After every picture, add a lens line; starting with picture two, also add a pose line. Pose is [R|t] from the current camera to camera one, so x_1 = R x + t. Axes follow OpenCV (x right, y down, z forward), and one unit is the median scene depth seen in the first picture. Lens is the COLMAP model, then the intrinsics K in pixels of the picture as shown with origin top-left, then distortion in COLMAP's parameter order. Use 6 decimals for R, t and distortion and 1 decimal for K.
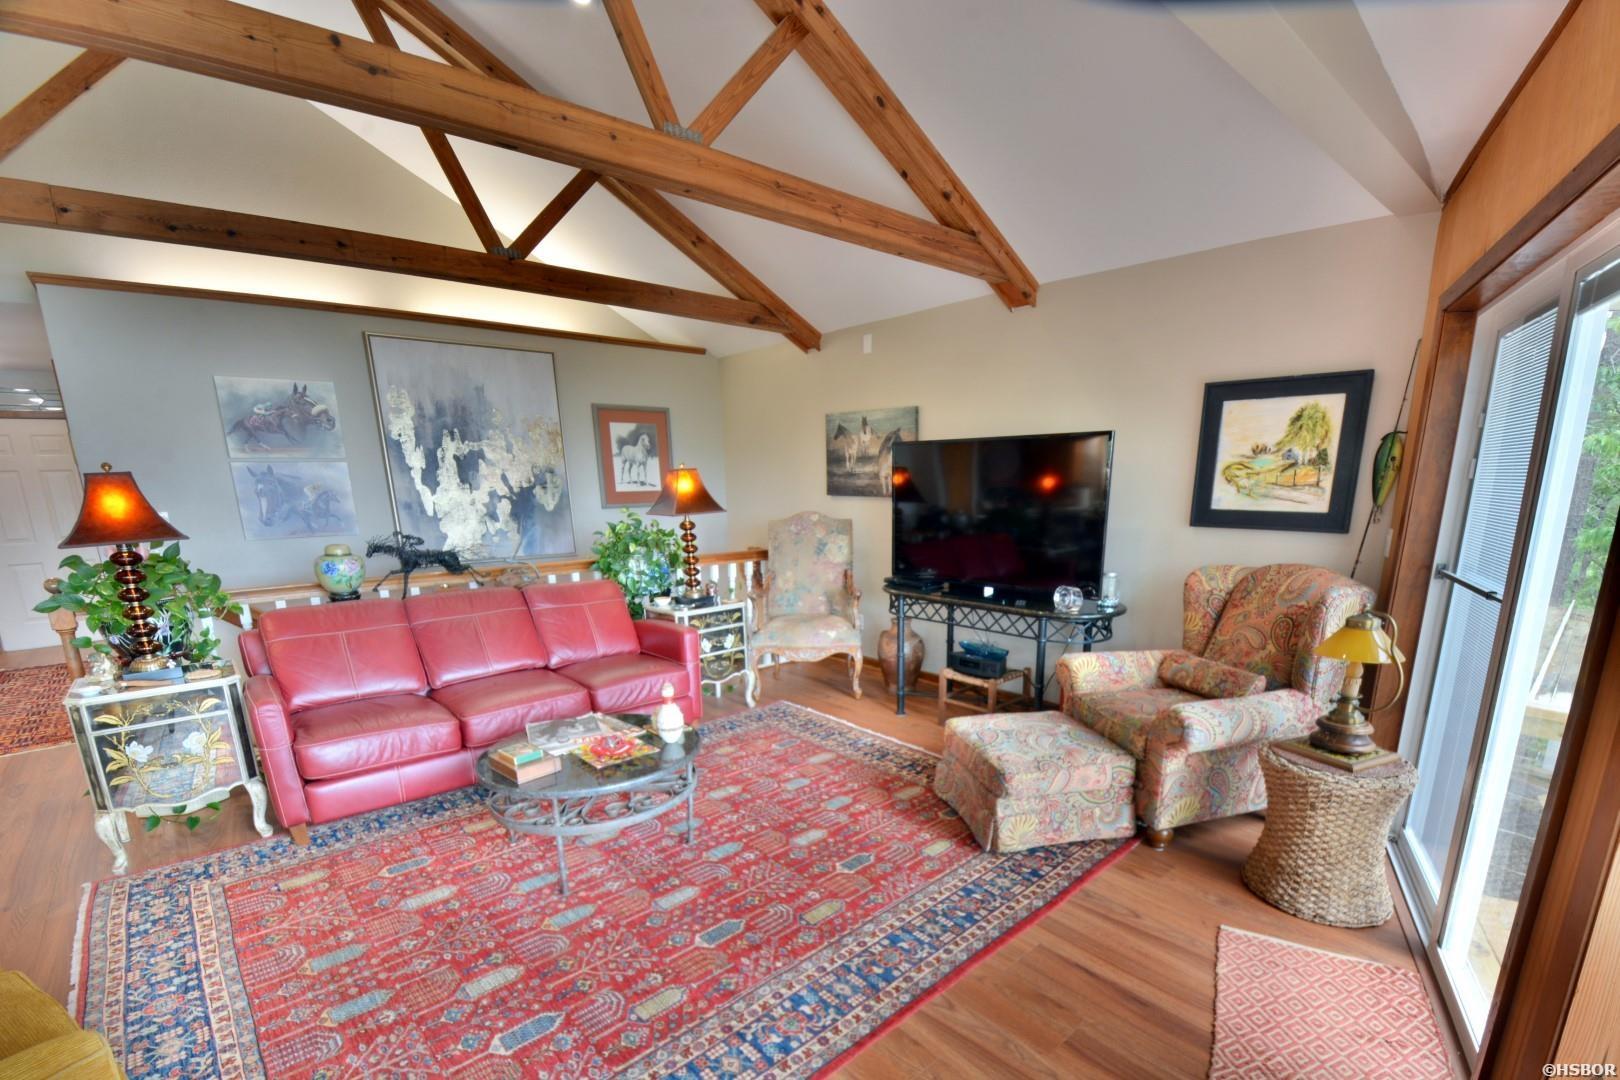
lens RADIAL K [[715.0, 0, 848.2], [0, 715.0, 661.5], [0, 0, 1]] dist [0.023362, -0.029202]
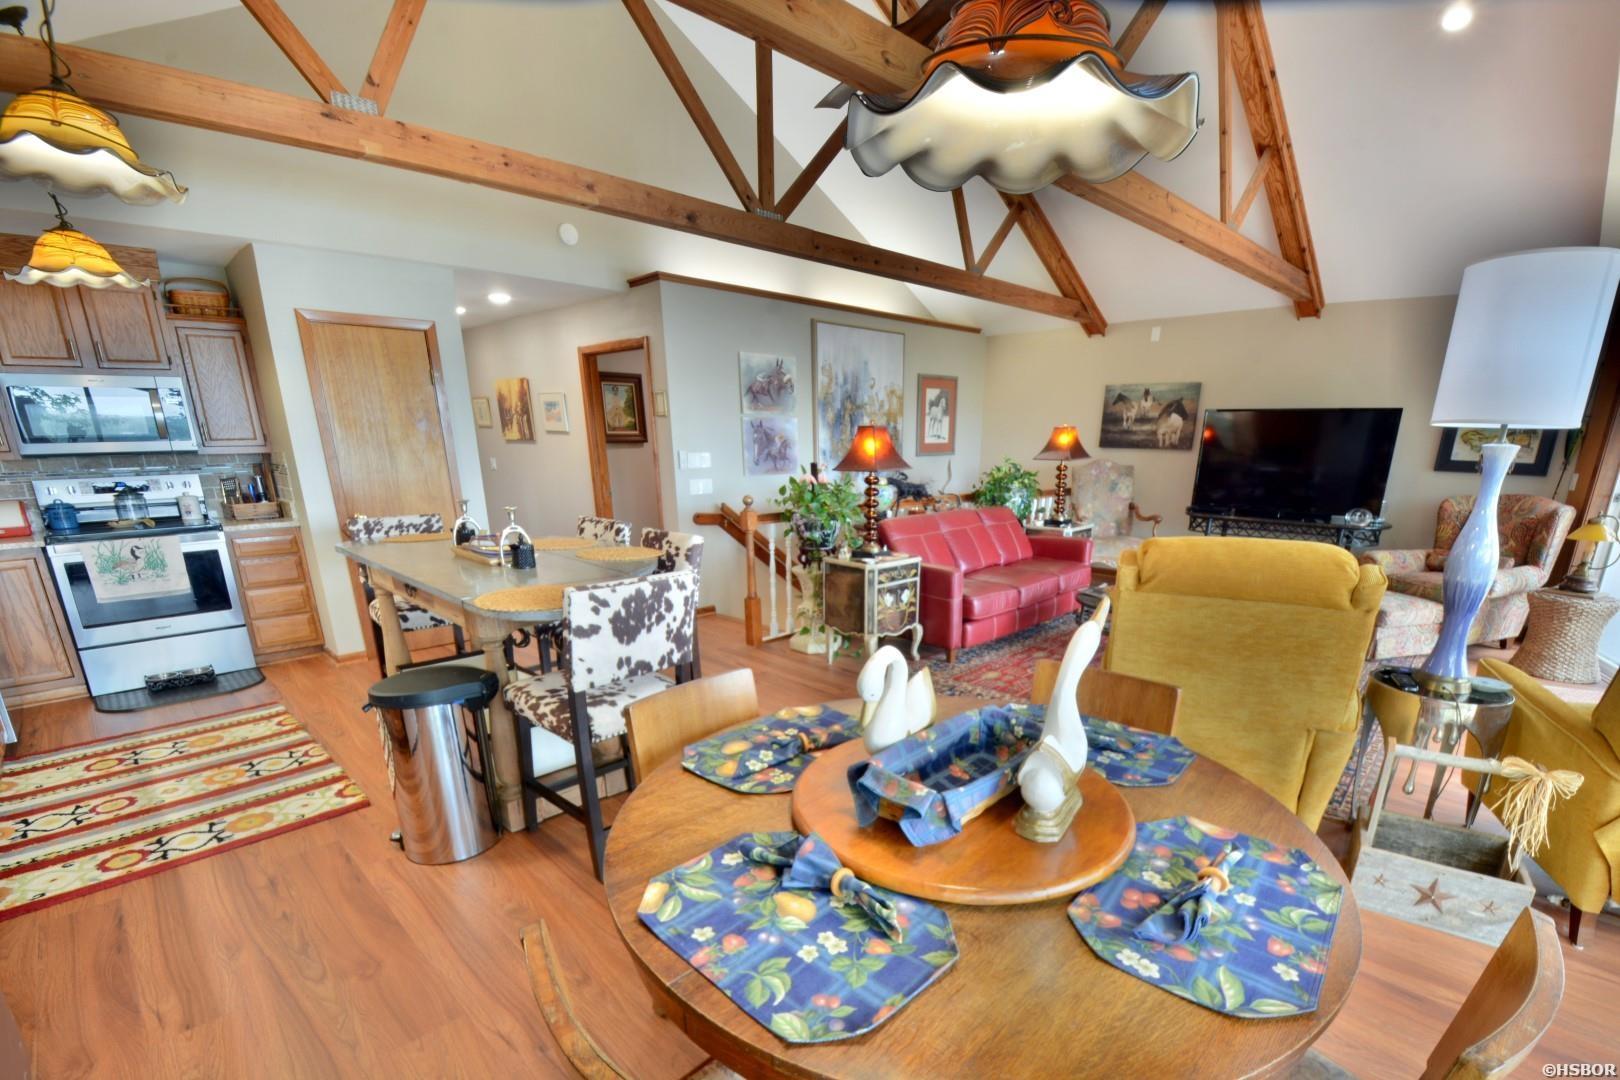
lens RADIAL K [[715.0, 0, 848.2], [0, 715.0, 661.5], [0, 0, 1]] dist [0.023362, -0.029202]
pose [[0.997539, -0.008507, 0.069603, -0.641780], [0.004391, 0.998243, 0.059083, 0.090212], [-0.069983, -0.058632, 0.995824, -0.340397]]
